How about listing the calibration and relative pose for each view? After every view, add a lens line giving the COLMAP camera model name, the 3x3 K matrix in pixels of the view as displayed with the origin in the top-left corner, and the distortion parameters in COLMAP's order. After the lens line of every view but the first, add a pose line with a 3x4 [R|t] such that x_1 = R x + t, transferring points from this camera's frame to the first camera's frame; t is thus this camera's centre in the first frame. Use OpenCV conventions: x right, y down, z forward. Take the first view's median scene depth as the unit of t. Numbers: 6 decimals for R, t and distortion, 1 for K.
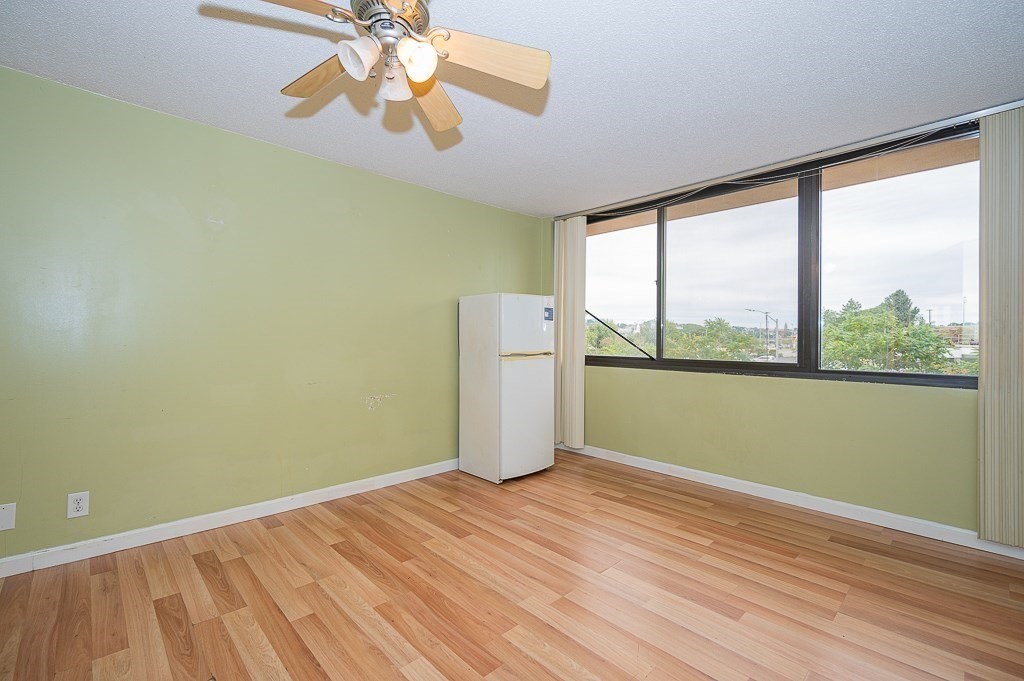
lens RADIAL K [[445.9, 0, 509.1], [0, 445.9, 338.5], [0, 0, 1]] dist [-0.000669, 0.000223]
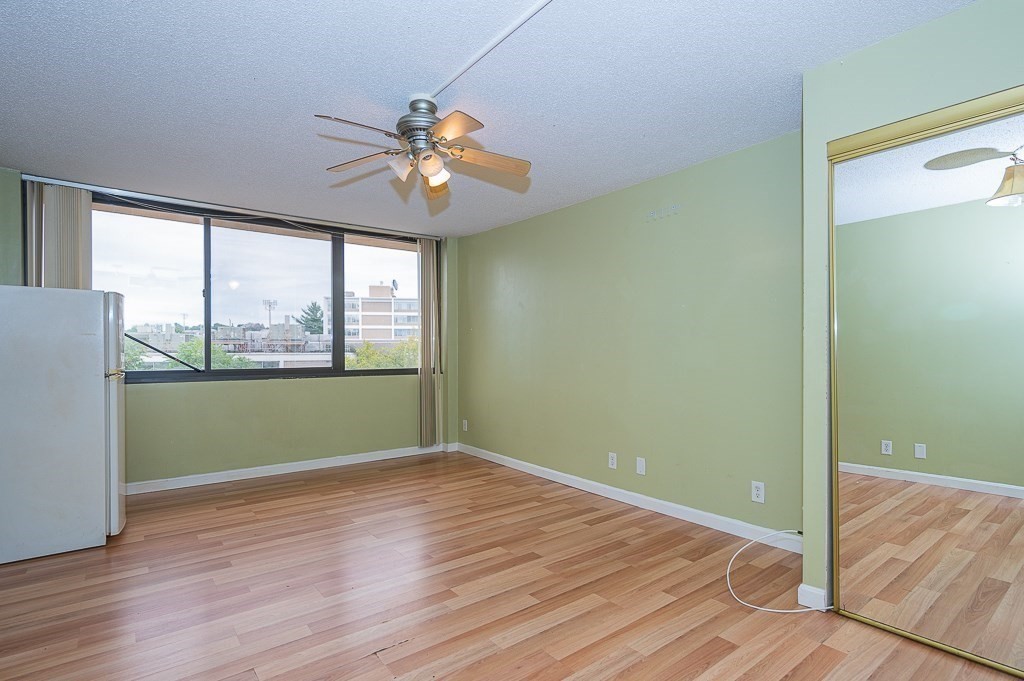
lens RADIAL K [[511.0, 0, 534.6], [0, 511.0, 353.7], [0, 0, 1]] dist [-0.002034, -0.000880]
pose [[0.077358, -0.015400, 0.996884, -1.091150], [0.001138, 0.999881, 0.015358, -0.011367], [-0.997003, -0.000054, 0.077366, 0.280188]]
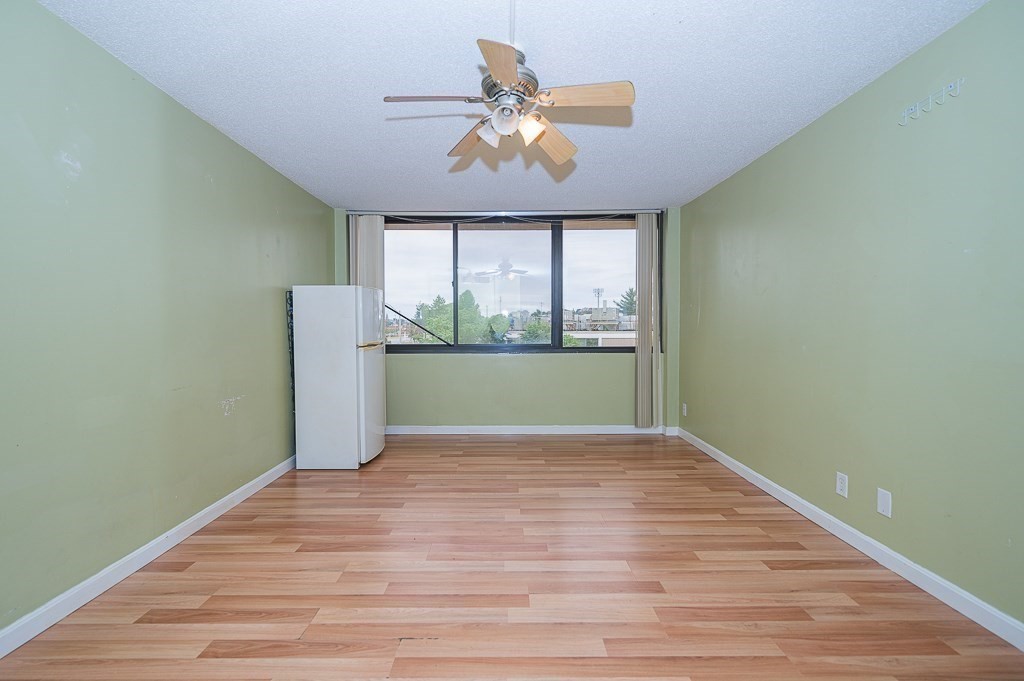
lens RADIAL K [[455.0, 0, 506.3], [0, 455.0, 343.7], [0, 0, 1]] dist [0.000303, -0.000302]
pose [[0.688965, -0.032762, 0.724054, -0.726699], [0.008523, 0.999275, 0.037105, -0.004748], [-0.724744, -0.019393, 0.688745, 0.026700]]
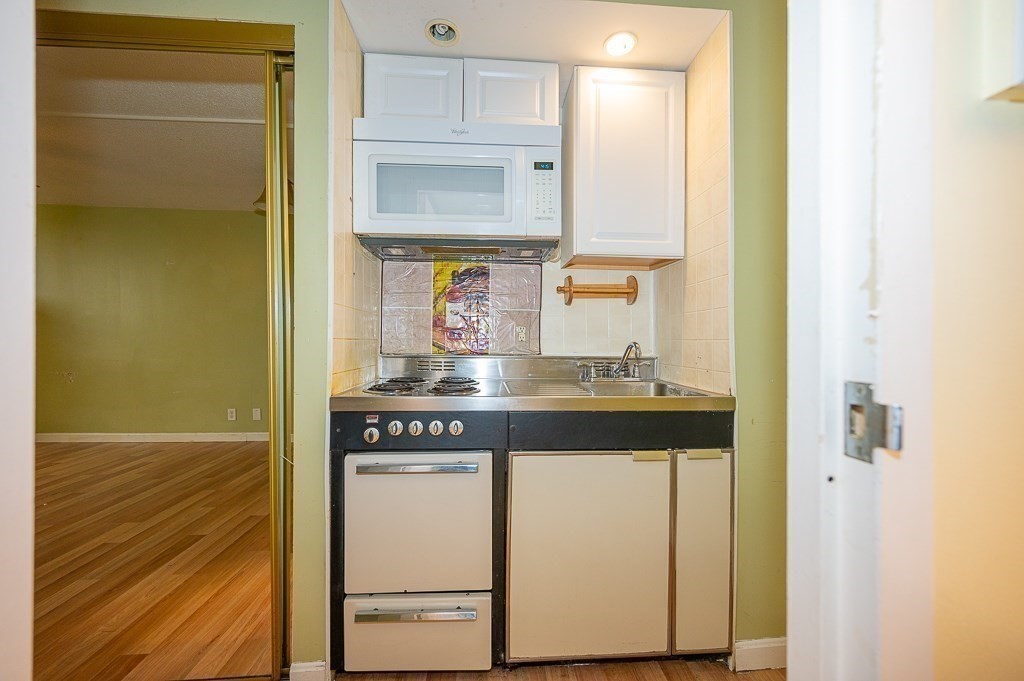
lens RADIAL K [[399.8, 0, 512.0], [0, 399.8, 340.5], [0, 0, 1]] dist [0.000779, 0.000071]
pose [[-0.769488, -0.017191, 0.638430, -1.095819], [-0.014495, 0.999850, 0.009453, 0.012396], [-0.638497, -0.001980, -0.769622, -0.319251]]
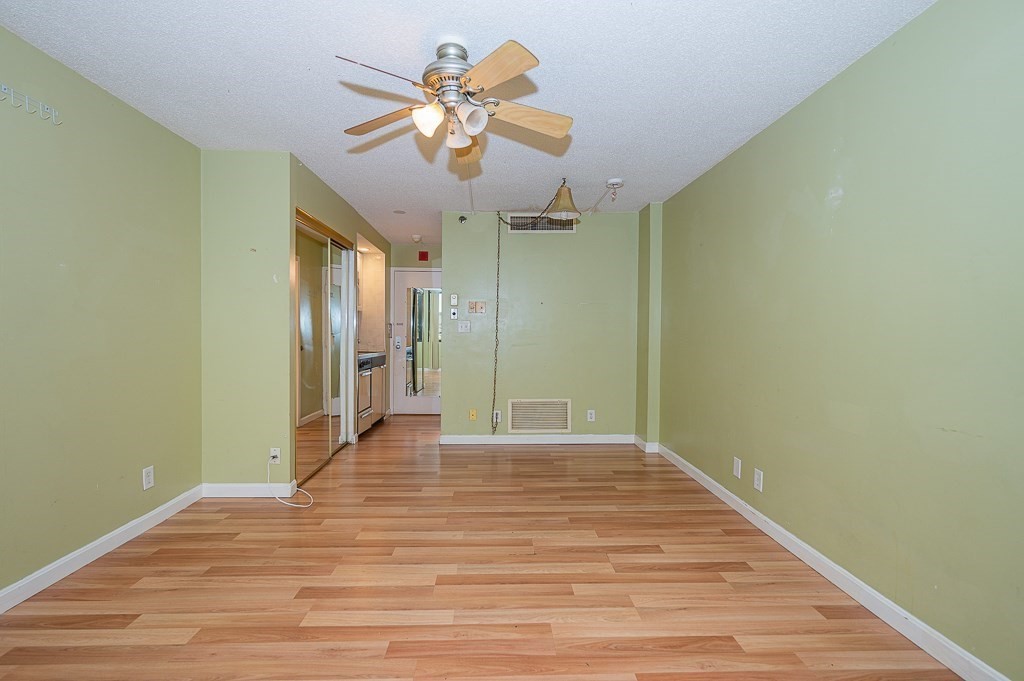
lens RADIAL K [[466.8, 0, 510.3], [0, 466.8, 340.2], [0, 0, 1]] dist [0.001747, 0.000079]
pose [[-0.662803, -0.005398, -0.748774, 0.356165], [-0.014994, 0.999869, 0.006063, 0.000922], [0.748643, 0.015246, -0.662798, 1.143589]]
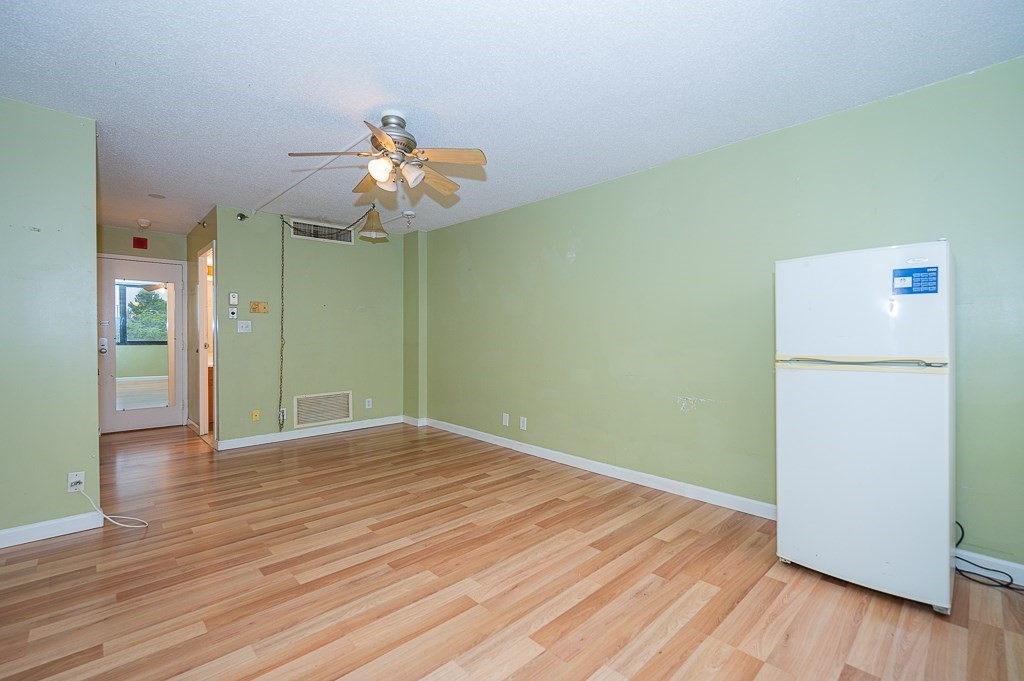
lens RADIAL K [[445.9, 0, 509.1], [0, 445.9, 338.5], [0, 0, 1]] dist [-0.000669, 0.000223]
pose [[-0.001830, -0.002523, -0.999995, 0.817550], [0.000091, 0.999997, -0.002523, 0.011792], [0.999998, -0.000096, -0.001829, 0.813026]]
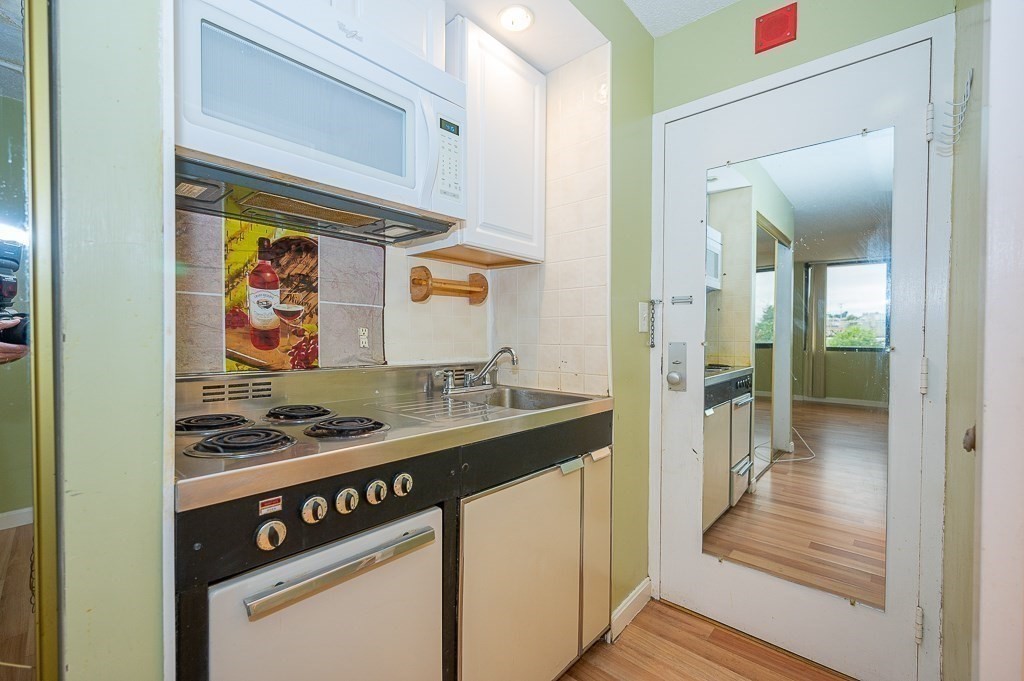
lens RADIAL K [[436.8, 0, 508.9], [0, 436.8, 341.4], [0, 0, 1]] dist [-0.000933, -0.000106]
pose [[-0.997112, -0.017095, -0.073998, -0.800669], [-0.018051, 0.999762, 0.012265, 0.001631], [0.073771, 0.013566, -0.997183, -0.290346]]
